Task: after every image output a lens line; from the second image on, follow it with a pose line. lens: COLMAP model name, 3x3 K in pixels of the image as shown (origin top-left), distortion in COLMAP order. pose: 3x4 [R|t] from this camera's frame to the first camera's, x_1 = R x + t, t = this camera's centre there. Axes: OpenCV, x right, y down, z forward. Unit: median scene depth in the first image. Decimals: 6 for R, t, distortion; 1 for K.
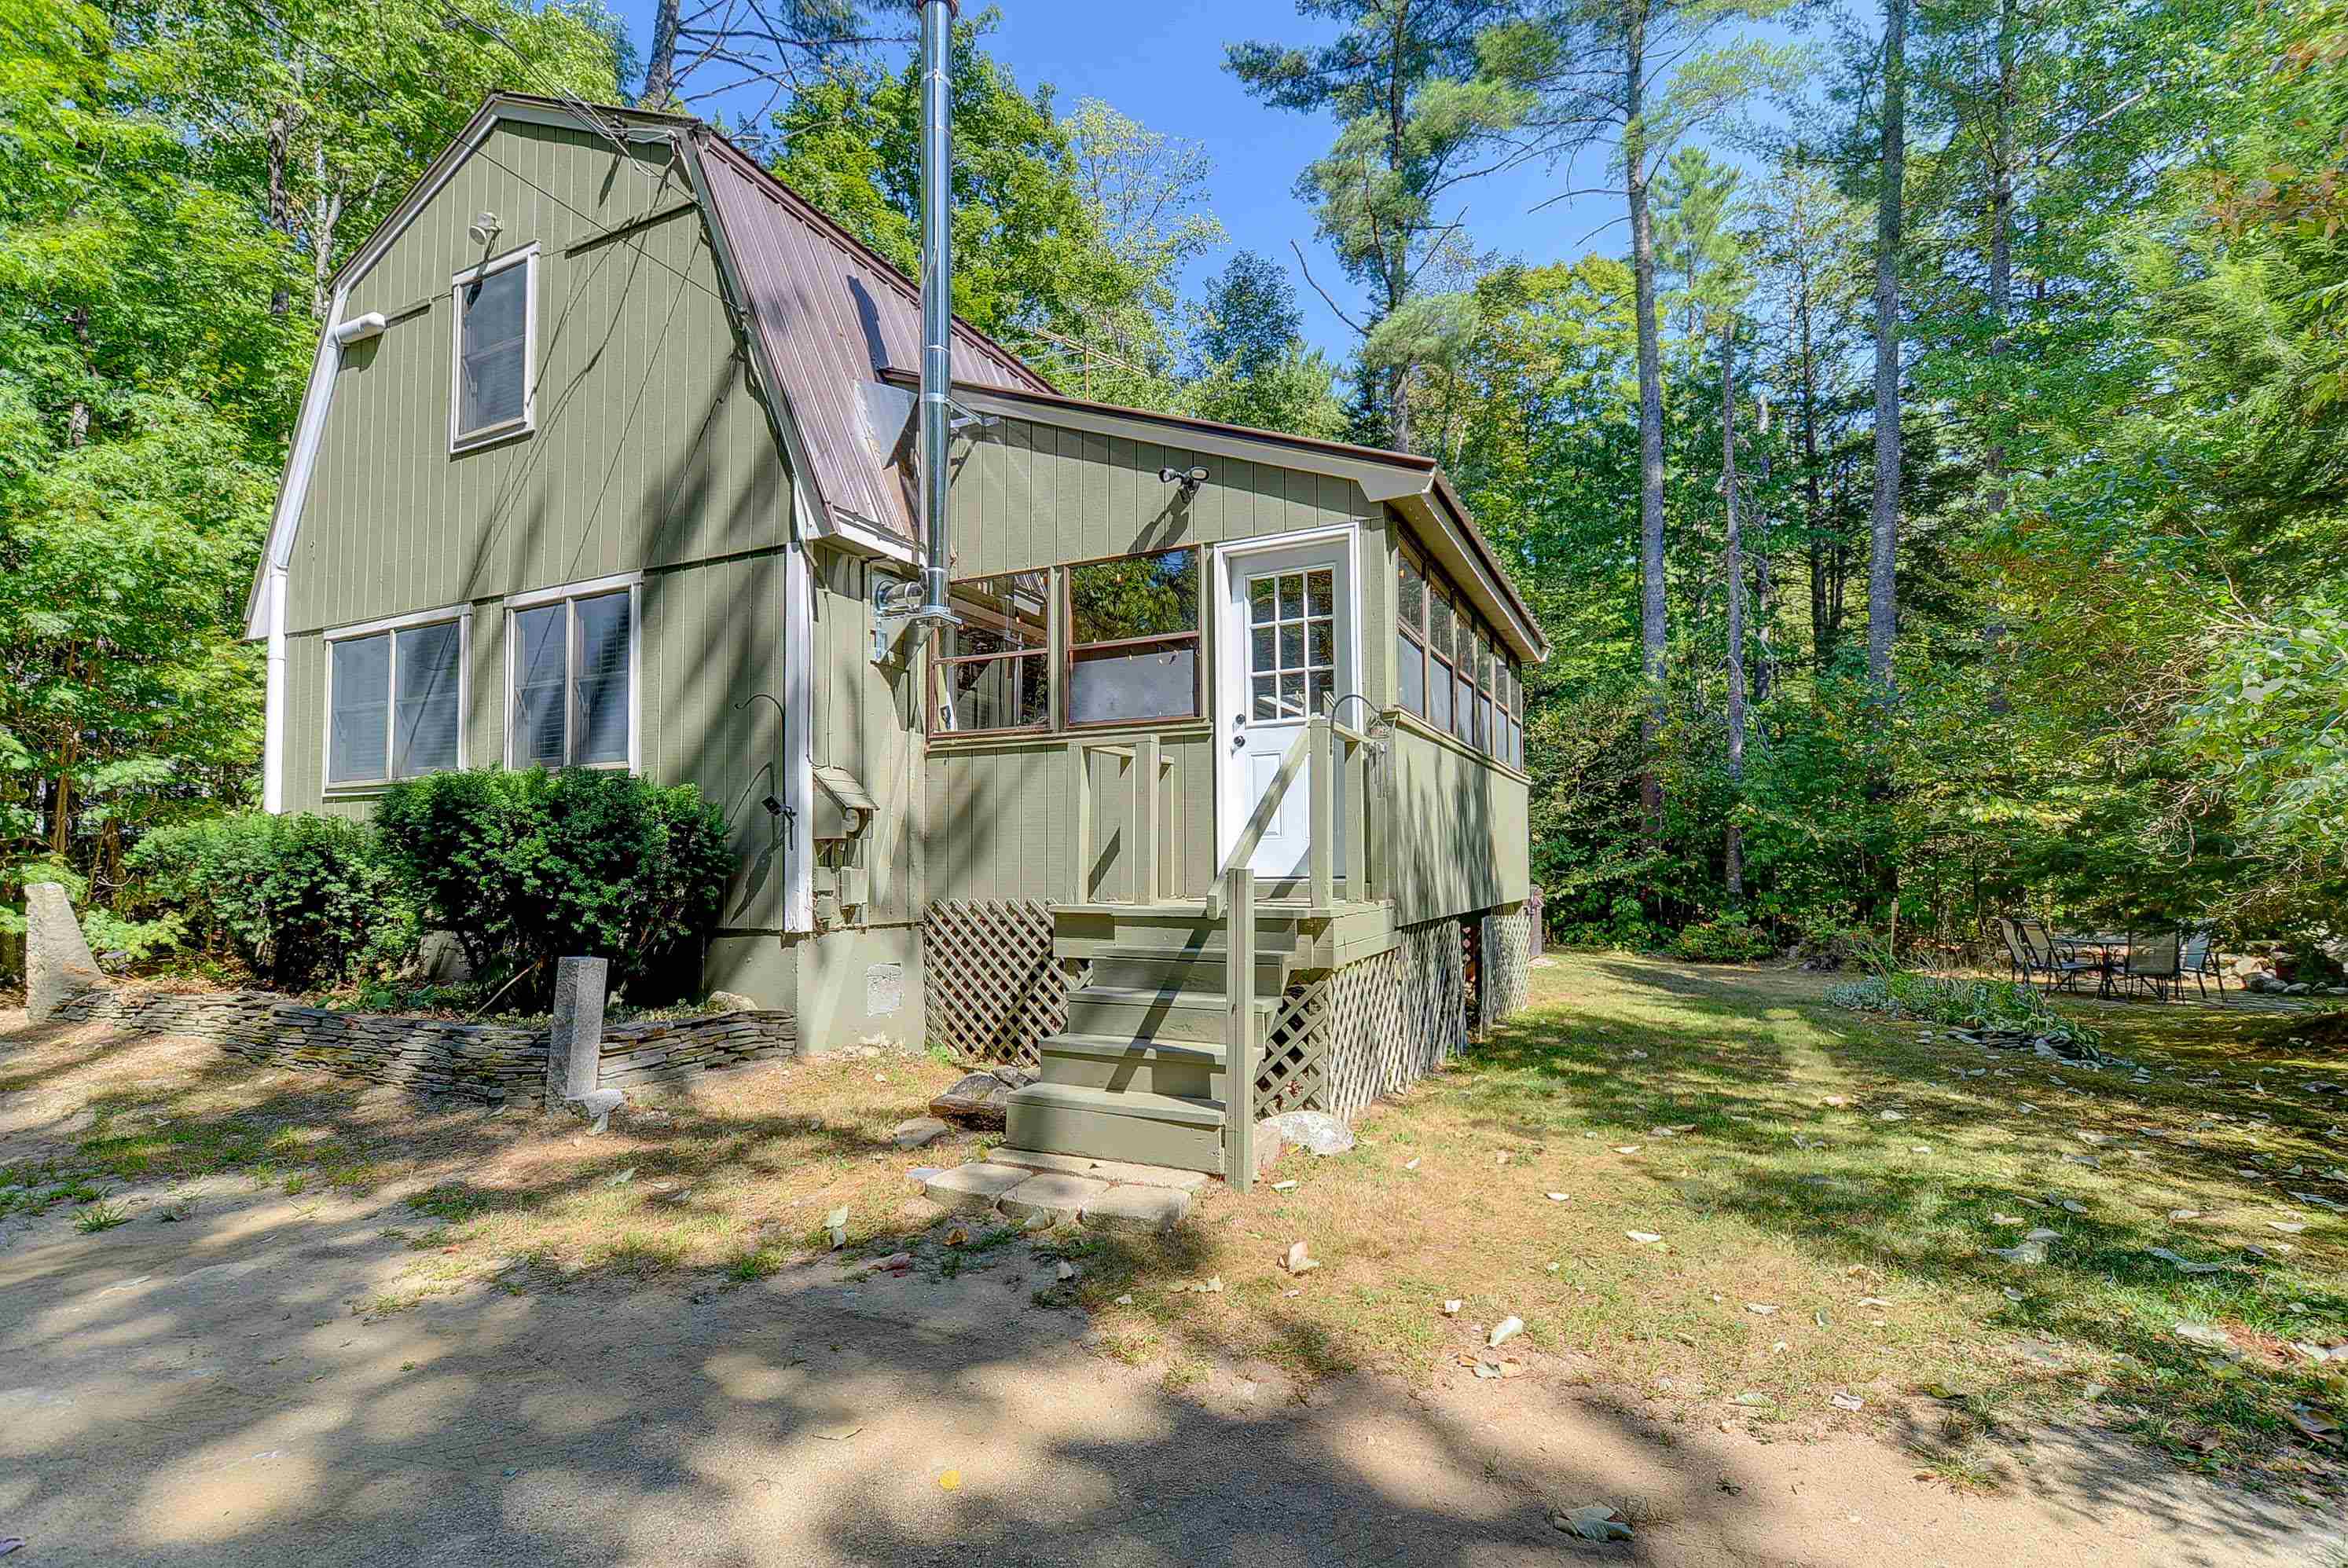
lens RADIAL K [[1075.3, 0, 1179.4], [0, 1075.3, 840.7], [0, 0, 1]] dist [0.000538, 0.000133]
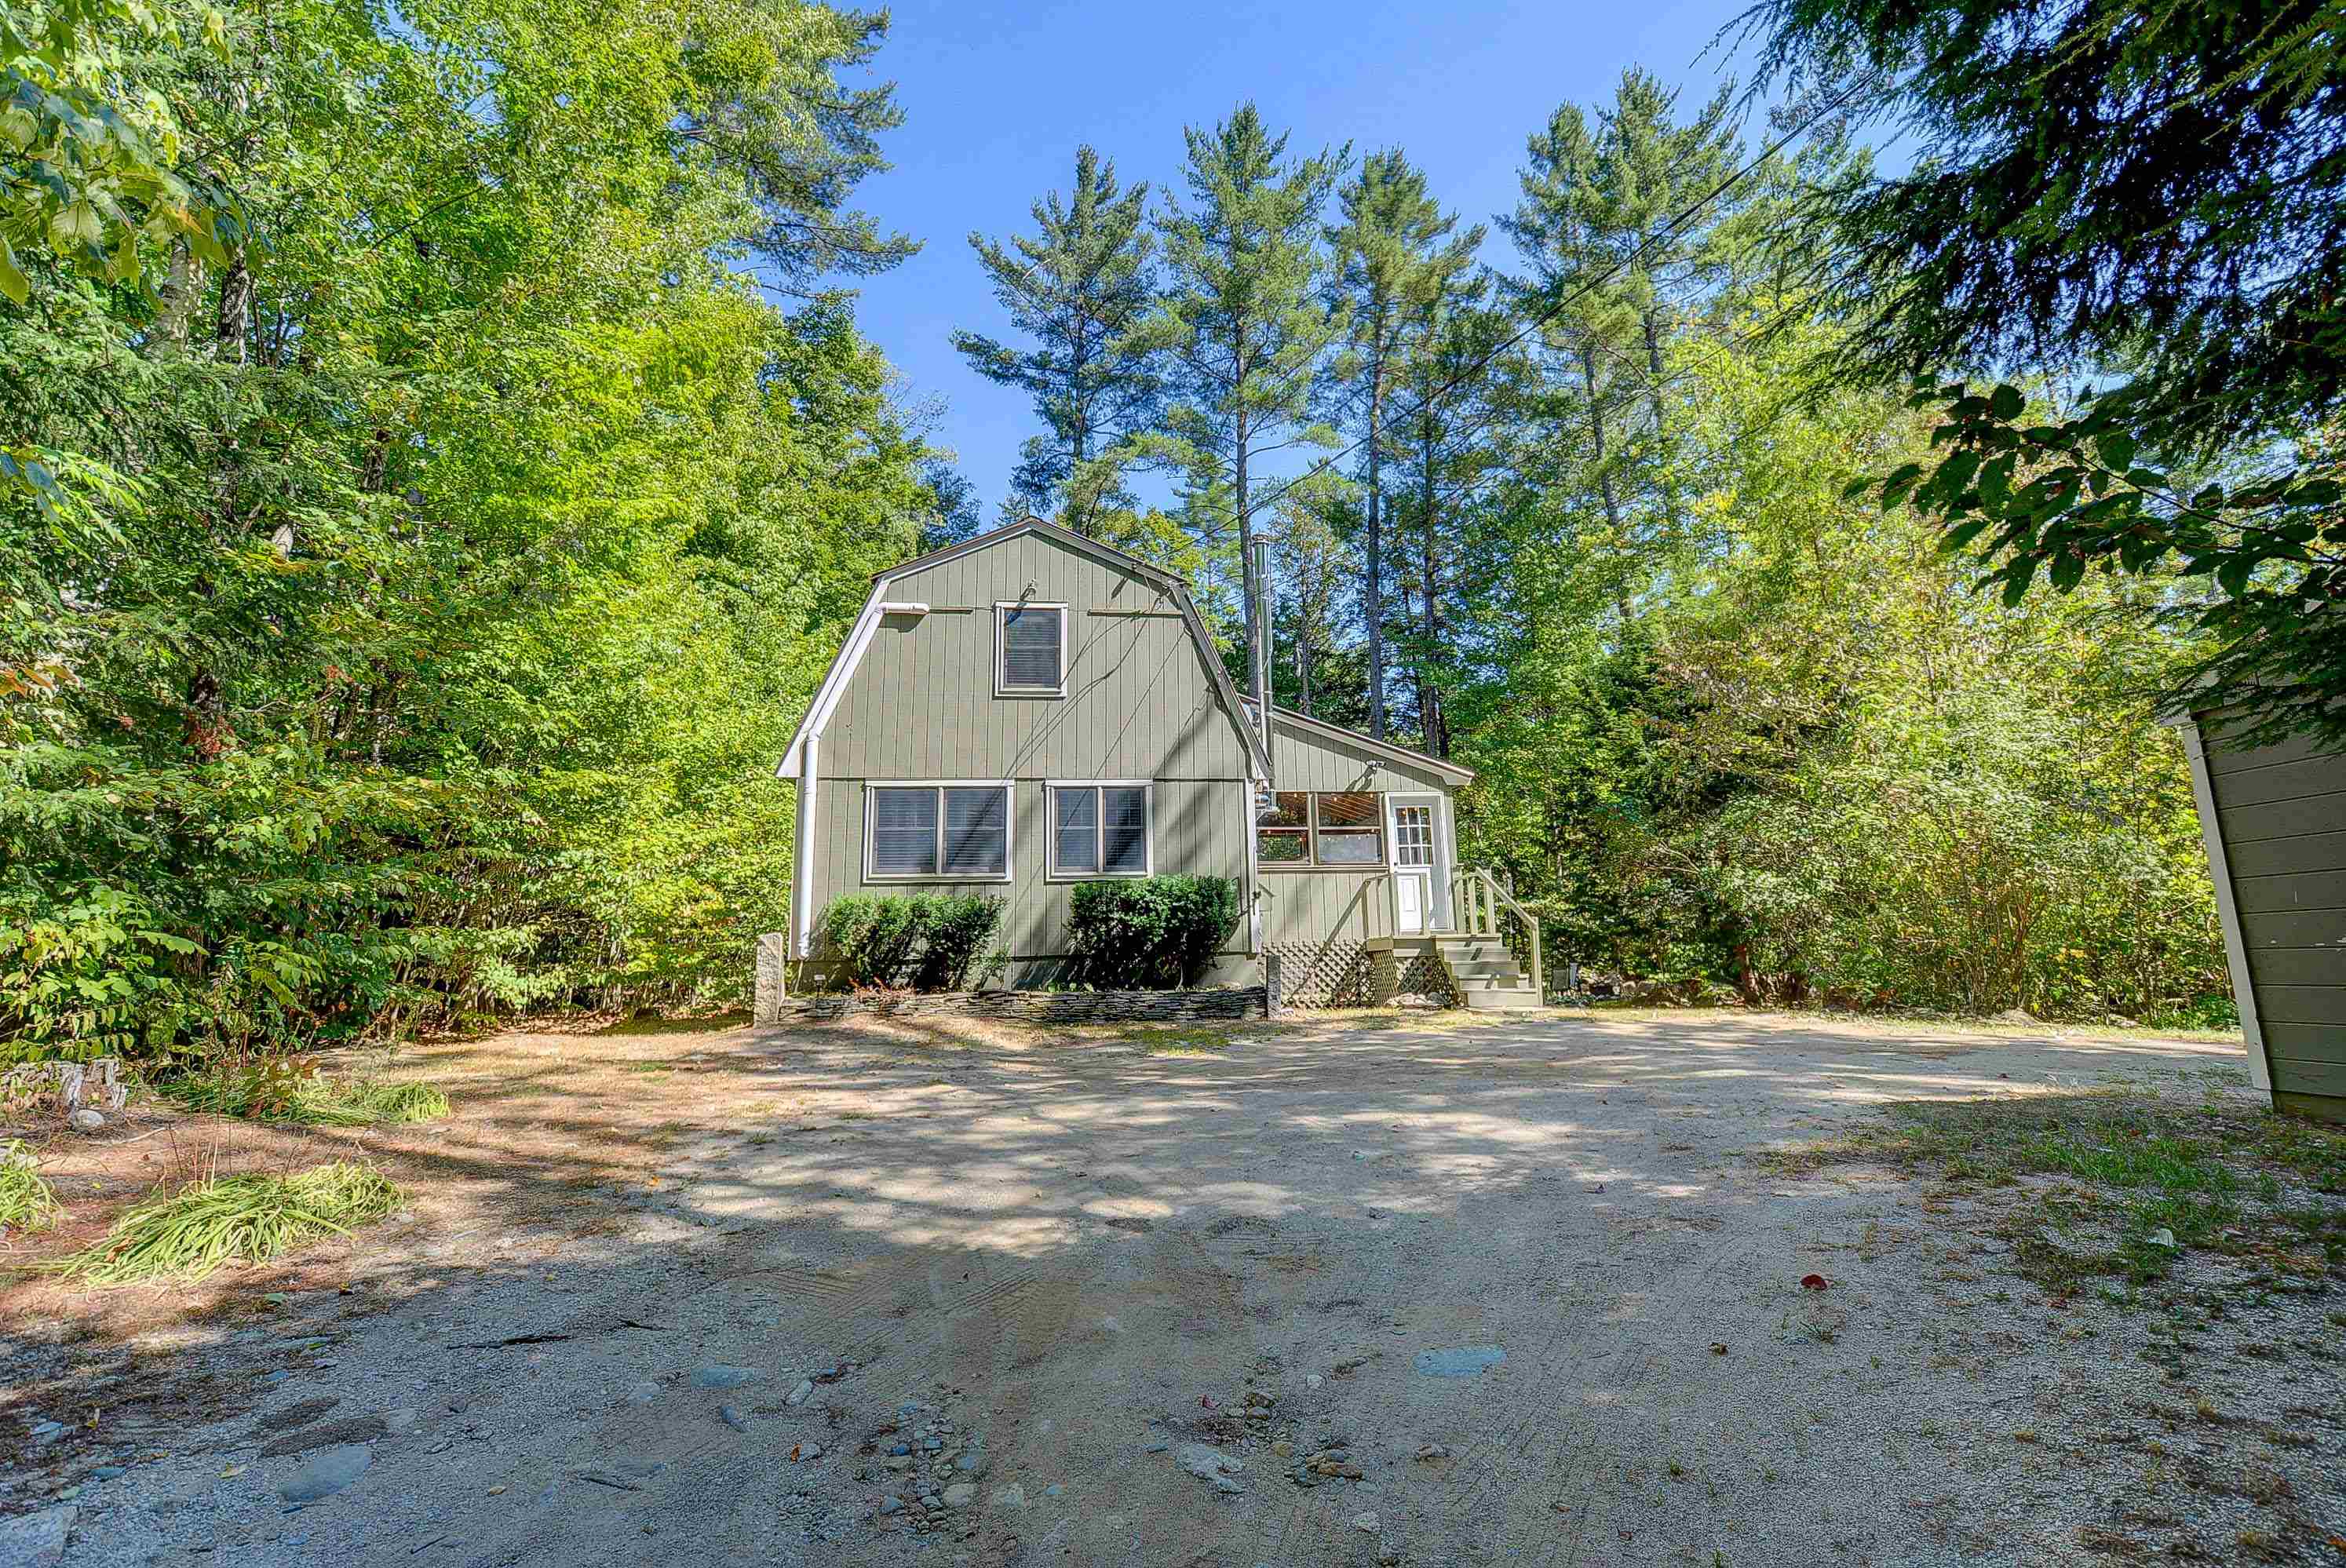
lens RADIAL K [[1047.0, 0, 1192.4], [0, 1047.0, 769.9], [0, 0, 1]] dist [0.003118, -0.005828]
pose [[0.849423, 0.086002, 0.520657, -1.485748], [0.000198, 0.986579, -0.163287, 0.060702], [-0.527712, 0.138803, 0.838006, -0.731313]]
